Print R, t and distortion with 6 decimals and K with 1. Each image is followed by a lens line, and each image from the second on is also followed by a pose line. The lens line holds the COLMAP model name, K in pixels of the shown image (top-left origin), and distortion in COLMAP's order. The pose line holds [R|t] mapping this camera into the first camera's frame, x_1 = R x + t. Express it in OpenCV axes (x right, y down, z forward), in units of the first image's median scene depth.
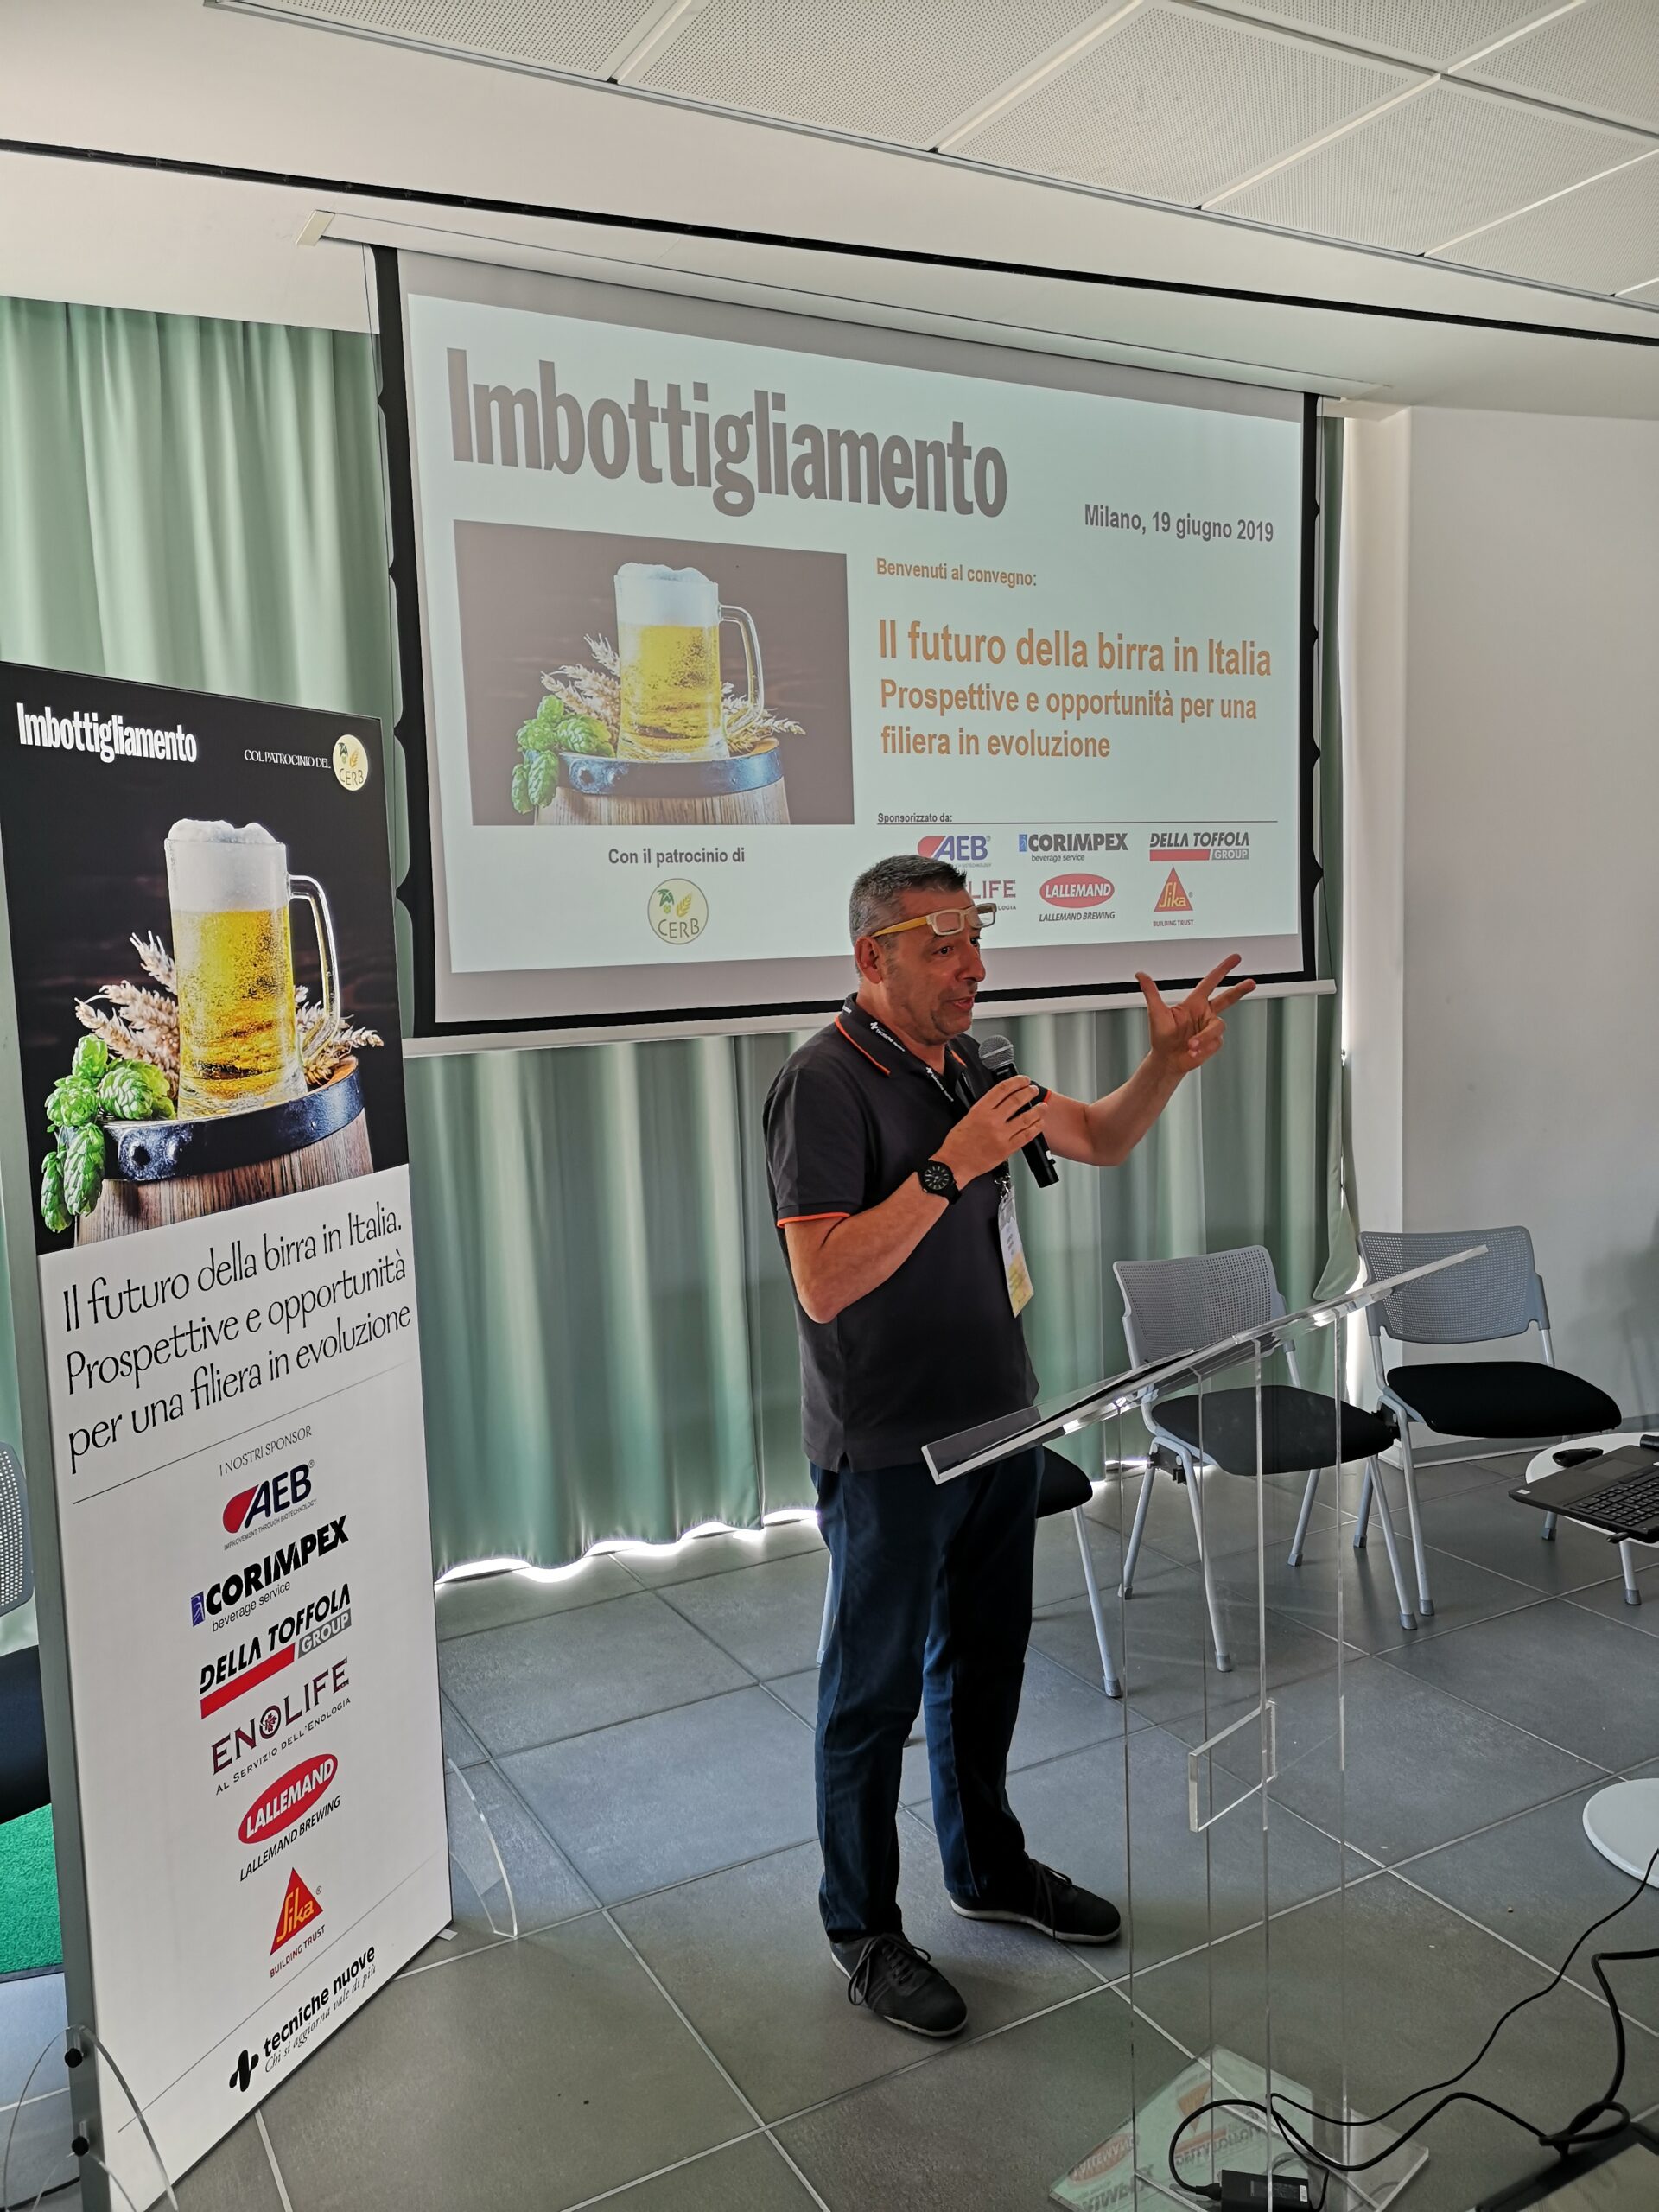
lens RADIAL K [[1671.7, 0, 782.4], [0, 1671.7, 1095.6], [0, 0, 1]] dist [0.087234, -0.124281]
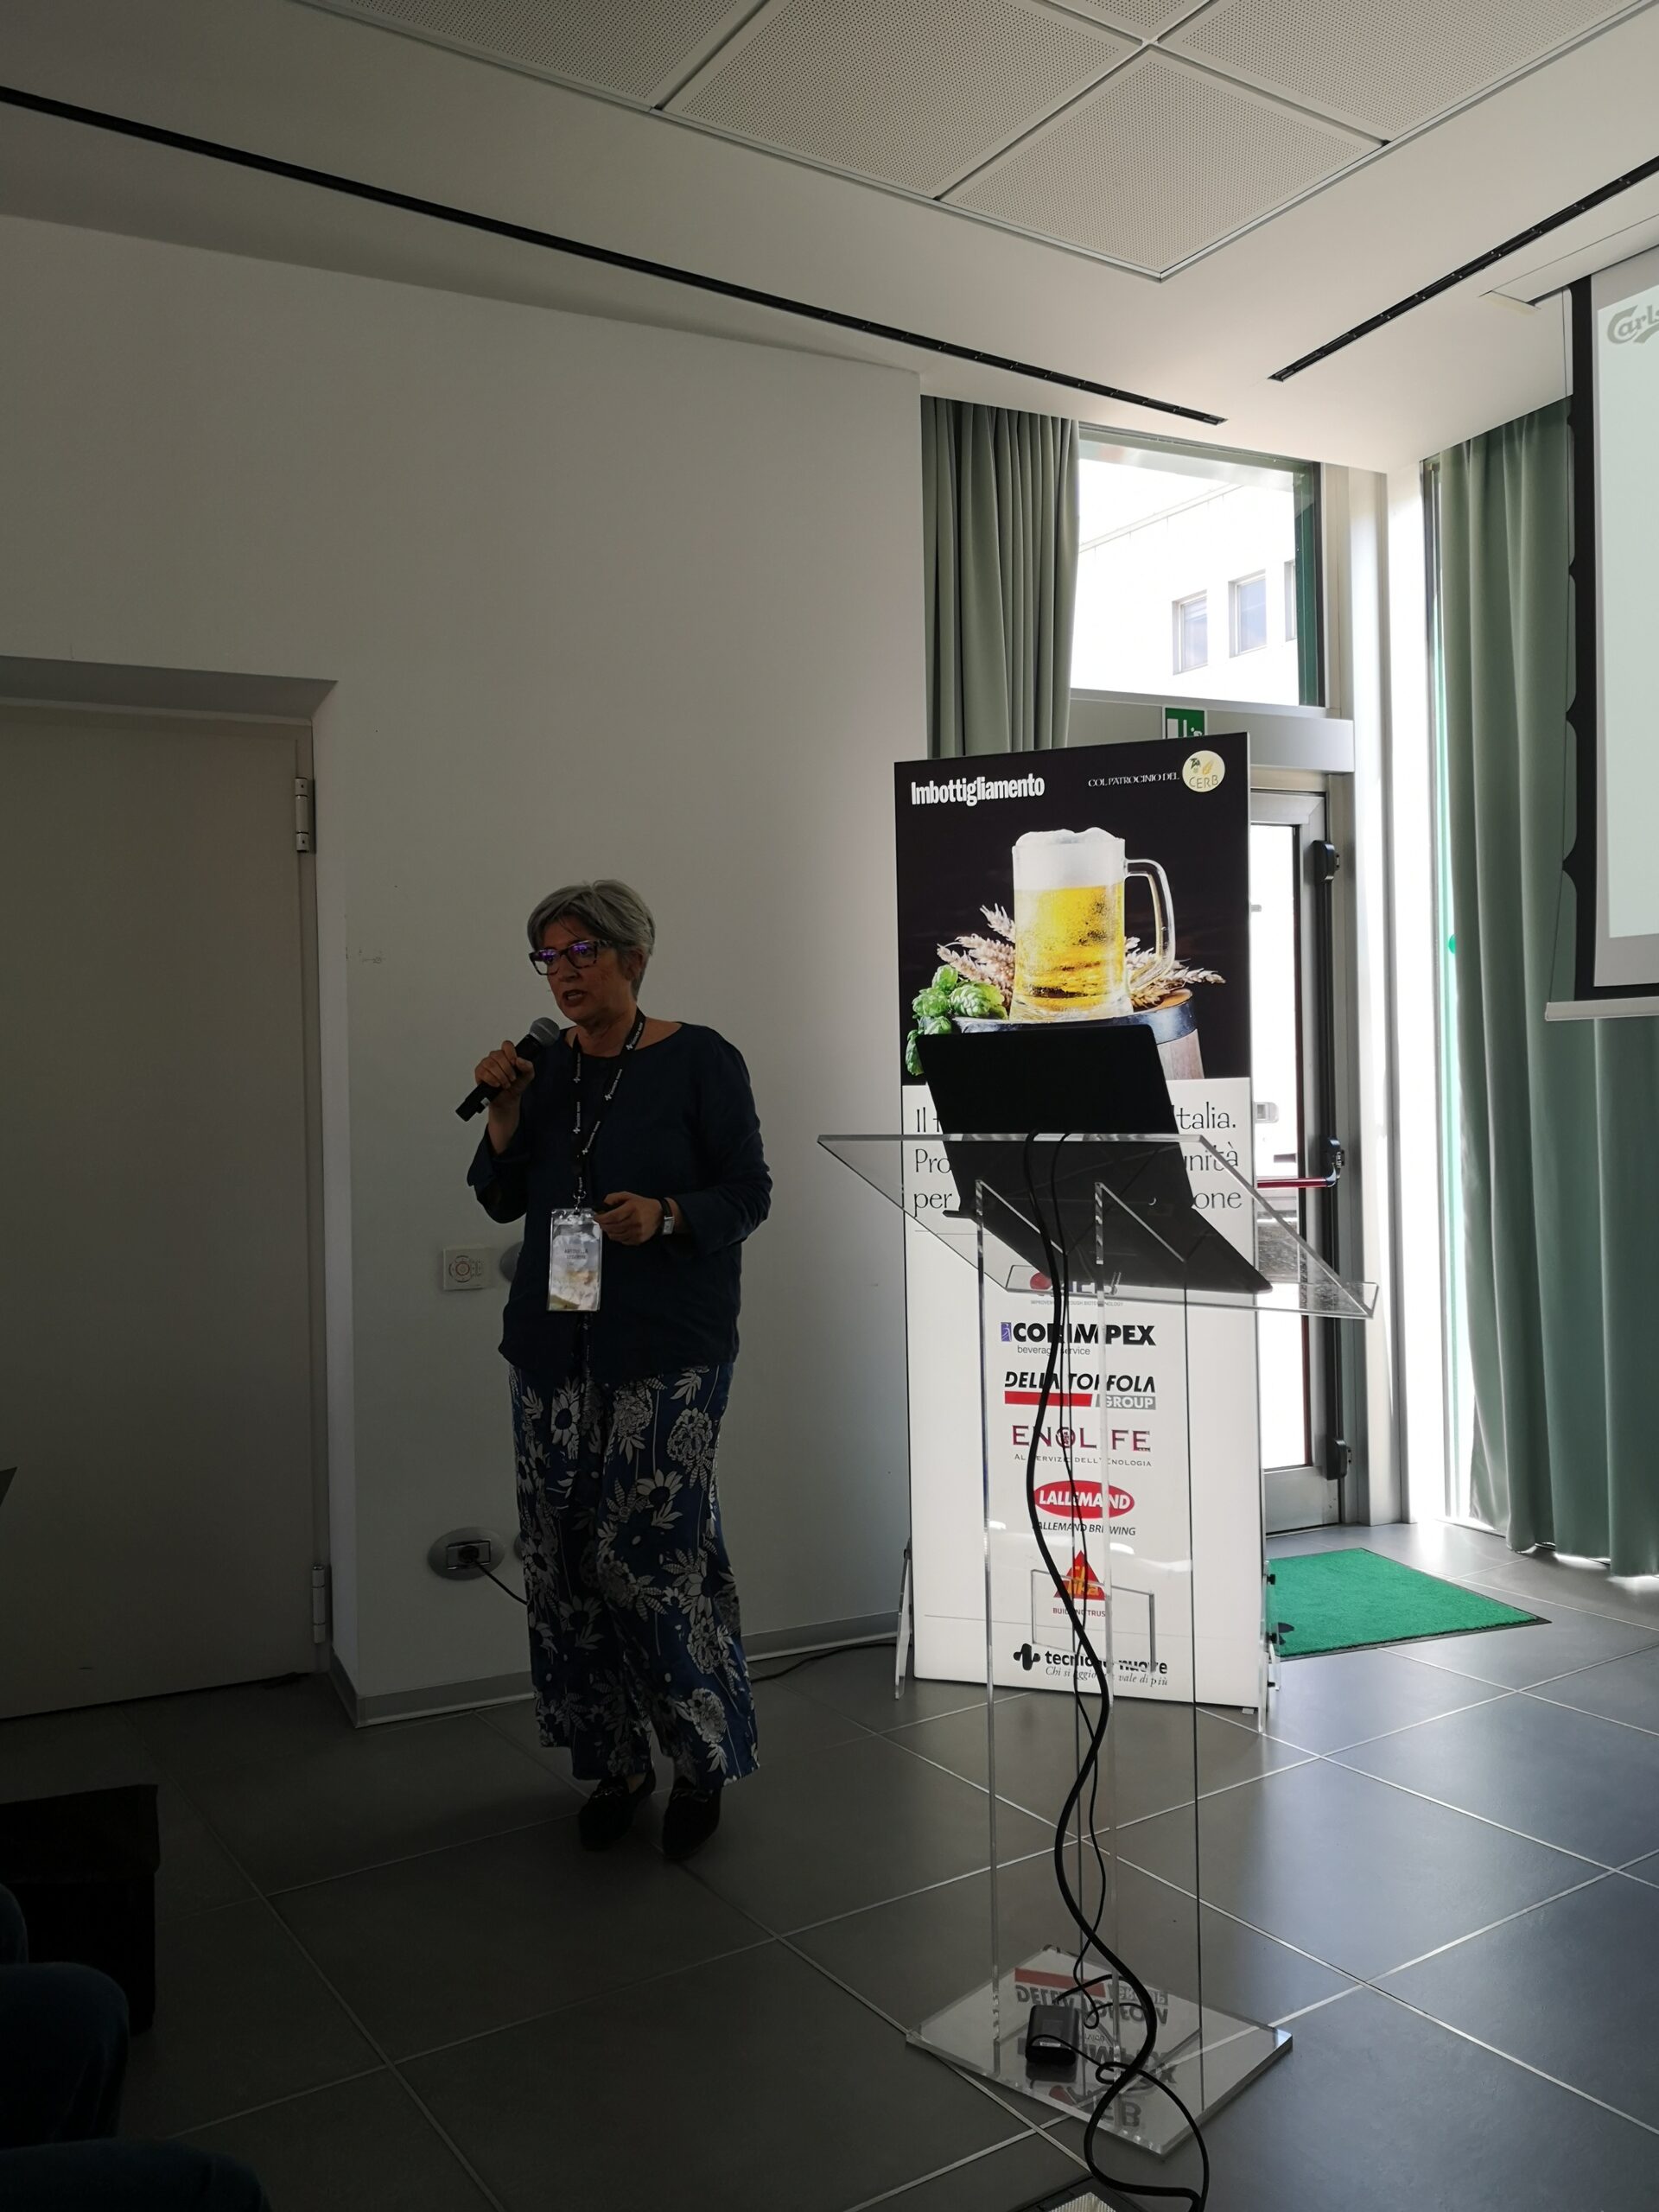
lens RADIAL K [[1756.1, 0, 806.7], [0, 1756.1, 1121.4], [0, 0, 1]] dist [0.043230, -0.111745]
pose [[0.087691, 0.039586, -0.995361, 1.140515], [-0.090748, 0.995373, 0.031592, 0.065897], [0.992006, 0.087557, 0.090877, 0.587605]]
